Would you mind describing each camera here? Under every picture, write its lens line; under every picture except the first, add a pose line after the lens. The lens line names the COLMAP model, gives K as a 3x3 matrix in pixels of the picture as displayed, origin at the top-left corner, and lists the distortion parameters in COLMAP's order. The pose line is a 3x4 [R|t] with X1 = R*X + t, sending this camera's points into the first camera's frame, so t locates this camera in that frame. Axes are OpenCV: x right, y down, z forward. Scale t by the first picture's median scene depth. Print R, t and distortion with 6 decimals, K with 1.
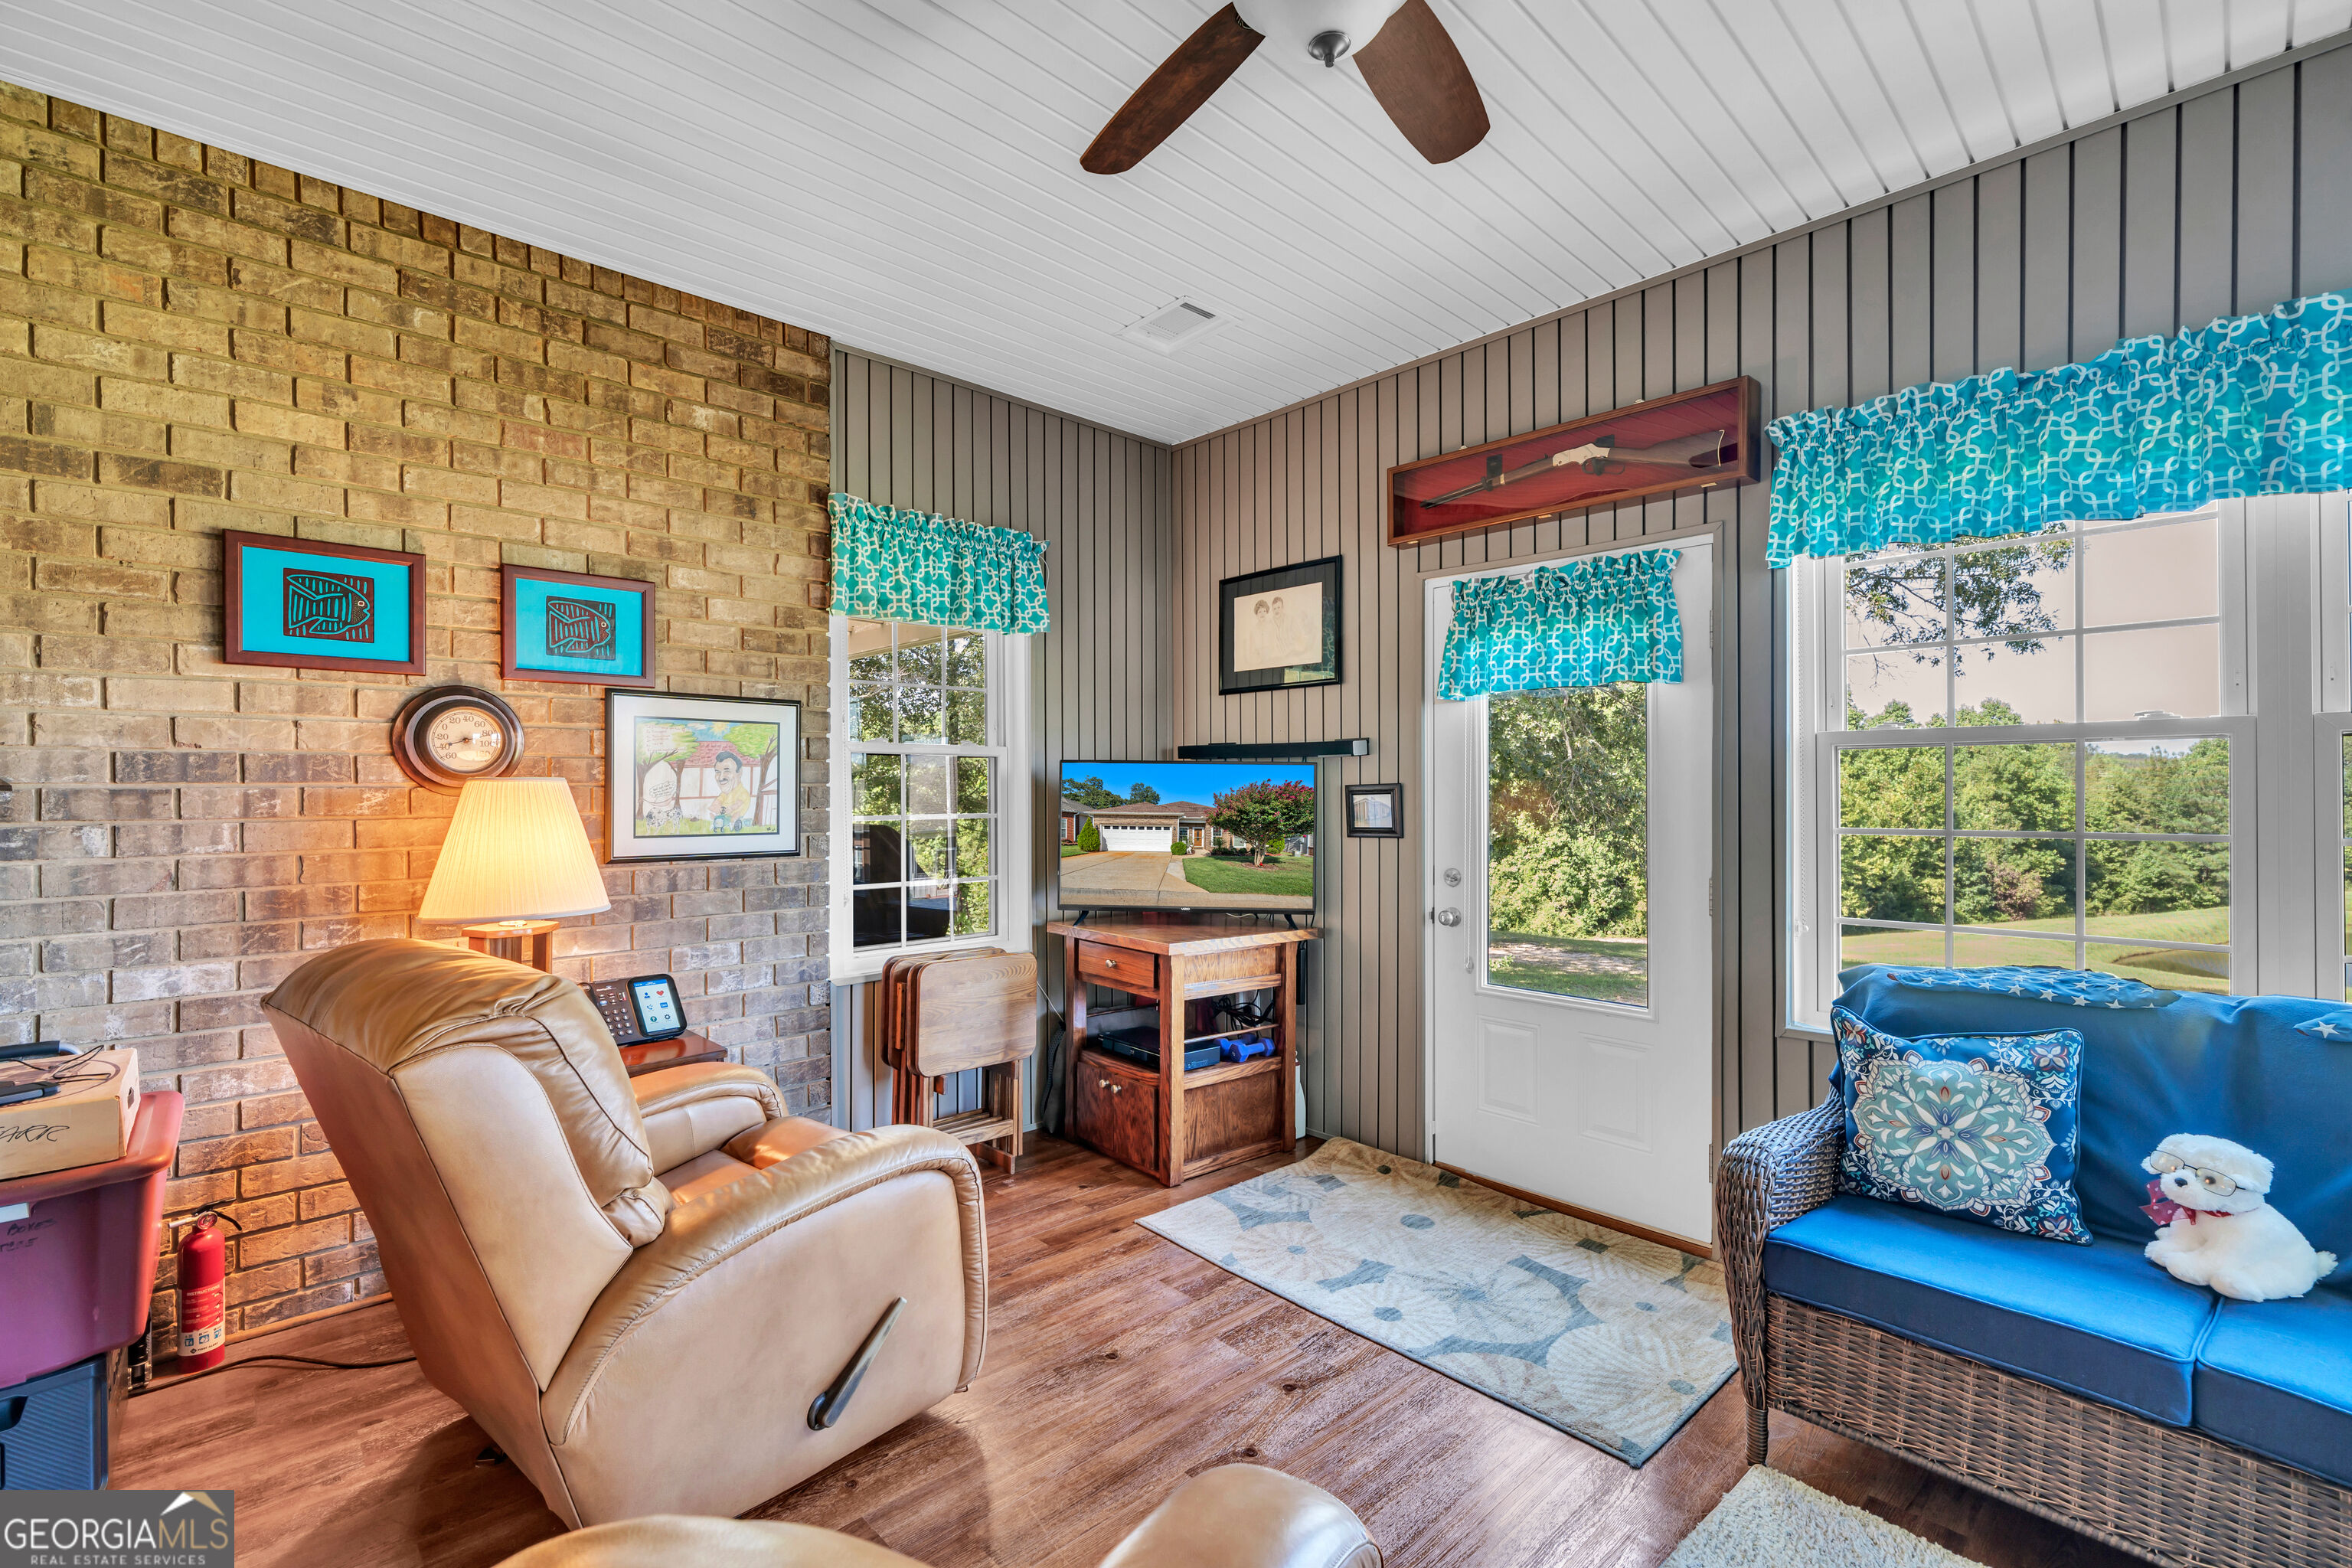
lens RADIAL K [[1028.5, 0, 1170.9], [0, 1028.5, 789.5], [0, 0, 1]] dist [-0.000250, -0.000202]
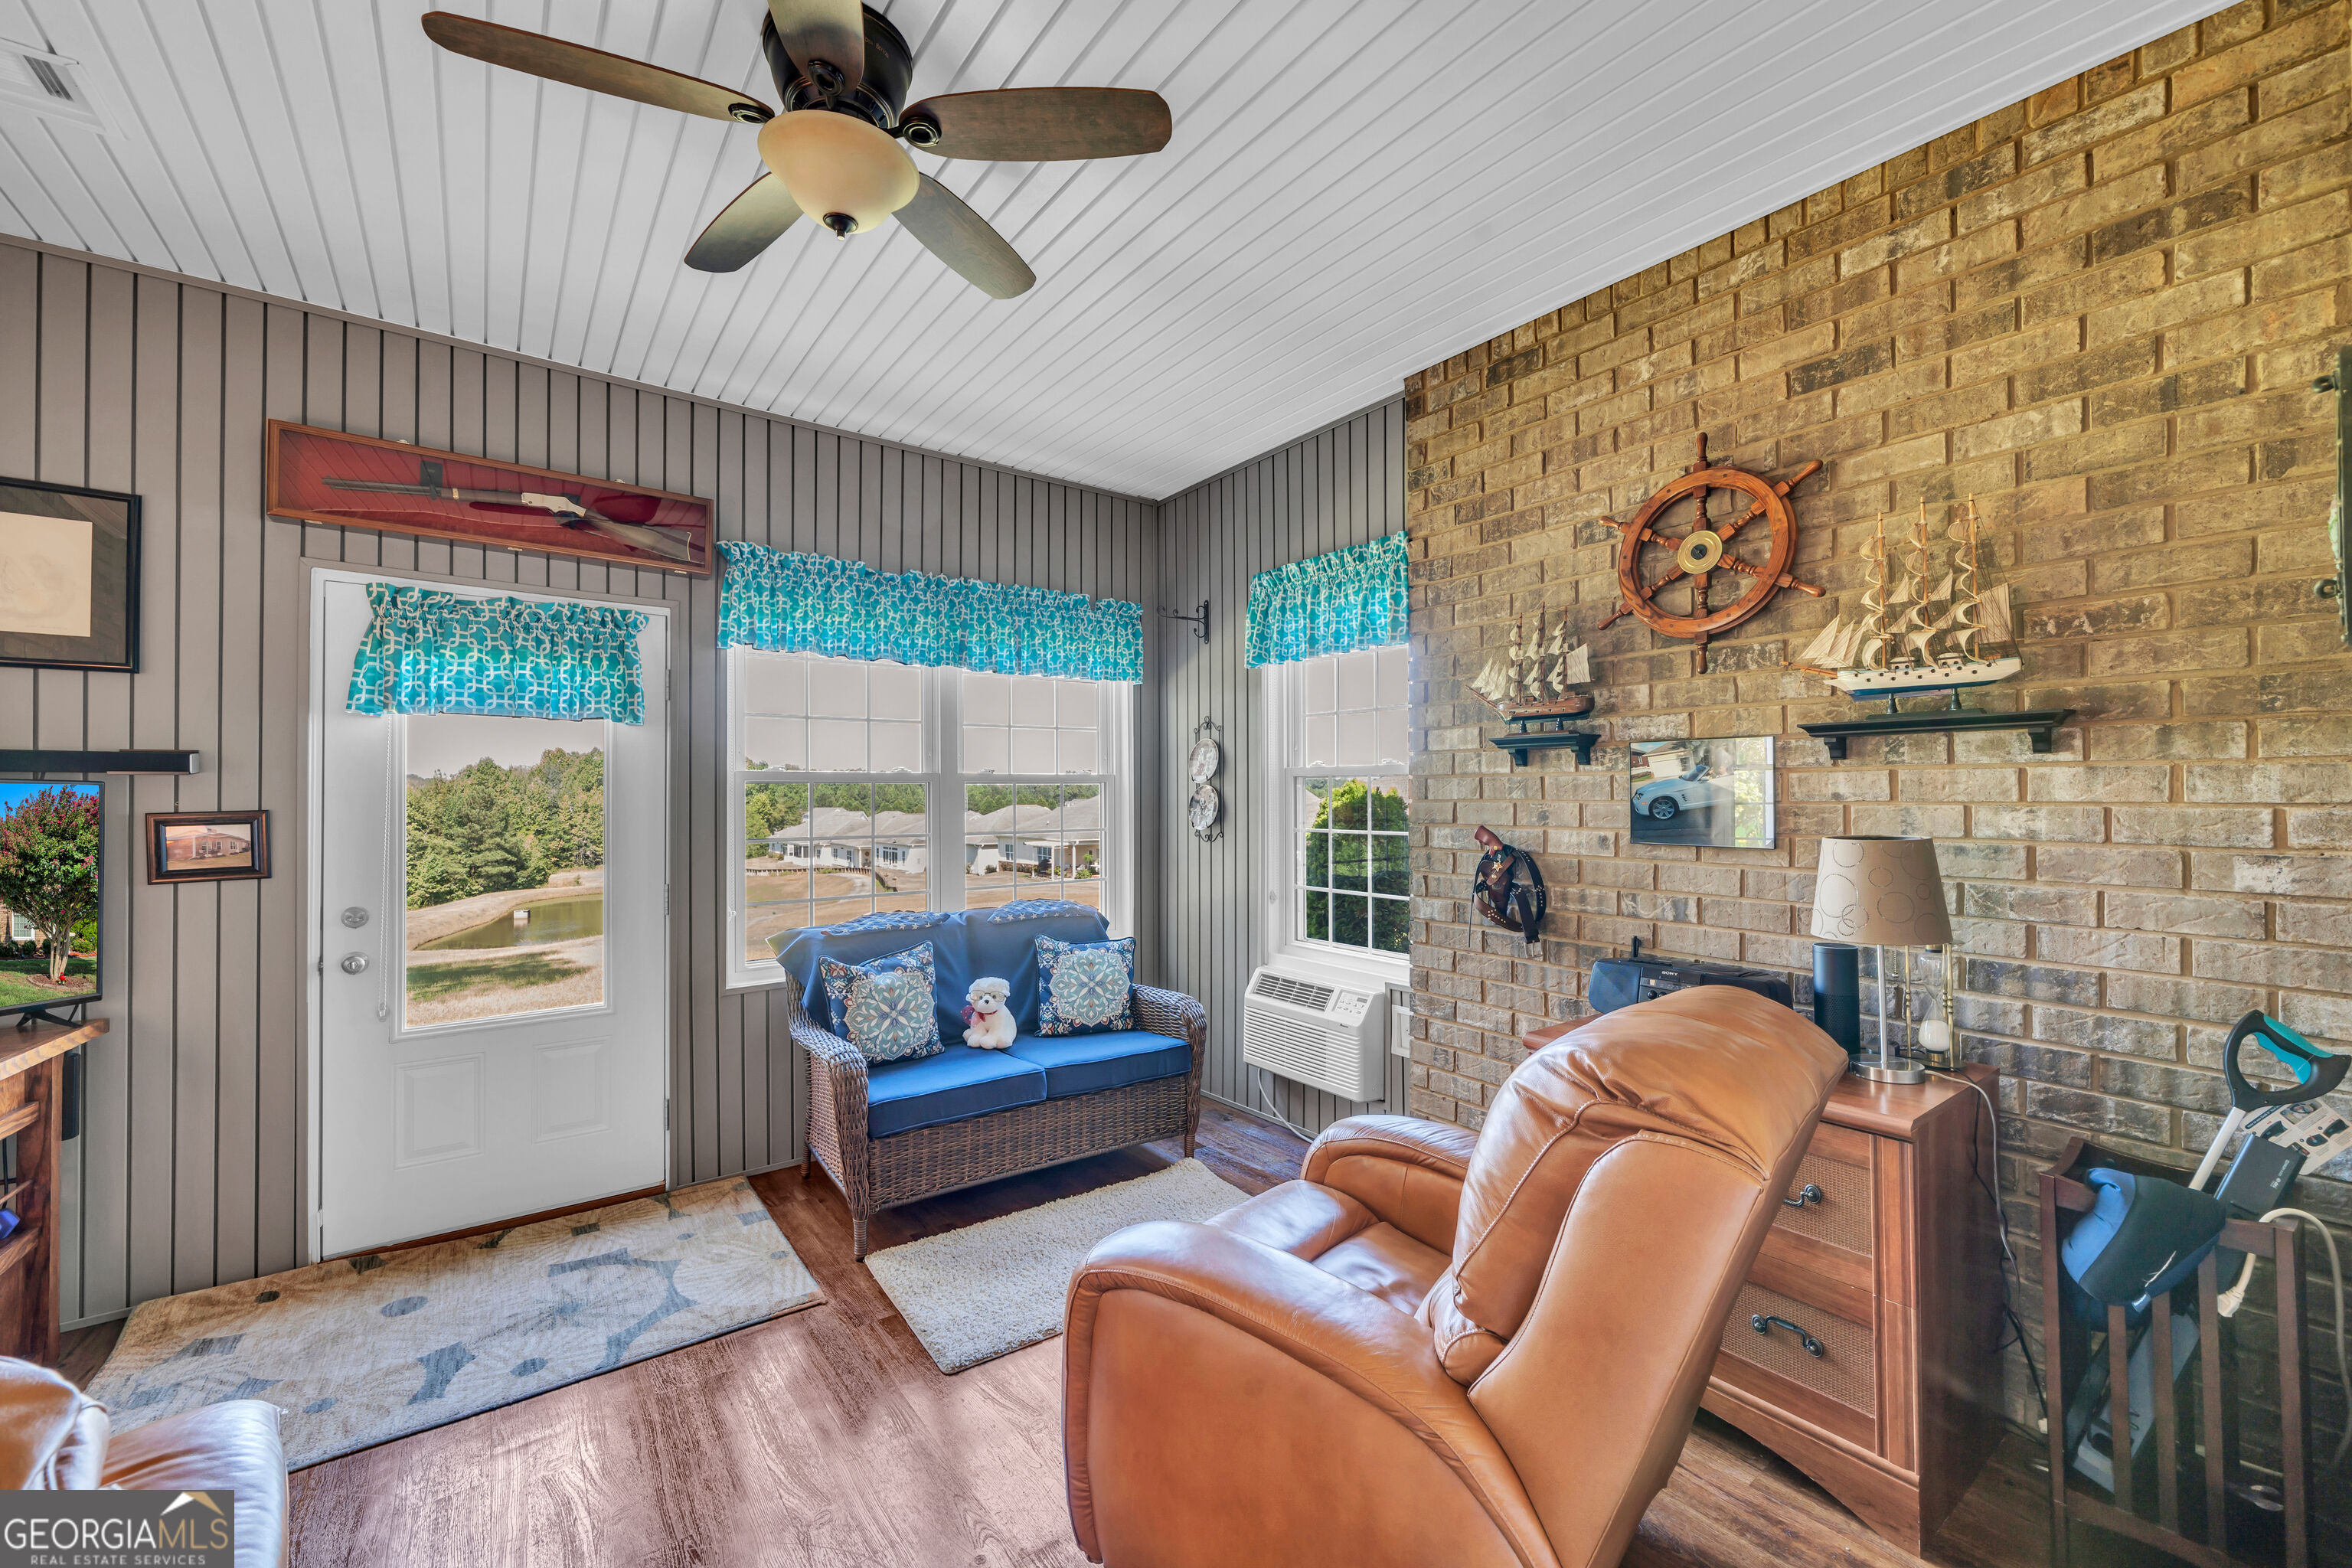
lens RADIAL K [[903.0, 0, 1172.6], [0, 903.0, 787.4], [0, 0, 1]] dist [-0.002816, -0.000250]
pose [[0.107591, 0.013454, 0.994104, -0.460471], [0.004981, 0.999889, -0.014071, -0.011816], [-0.994183, 0.006465, 0.107512, 0.254260]]
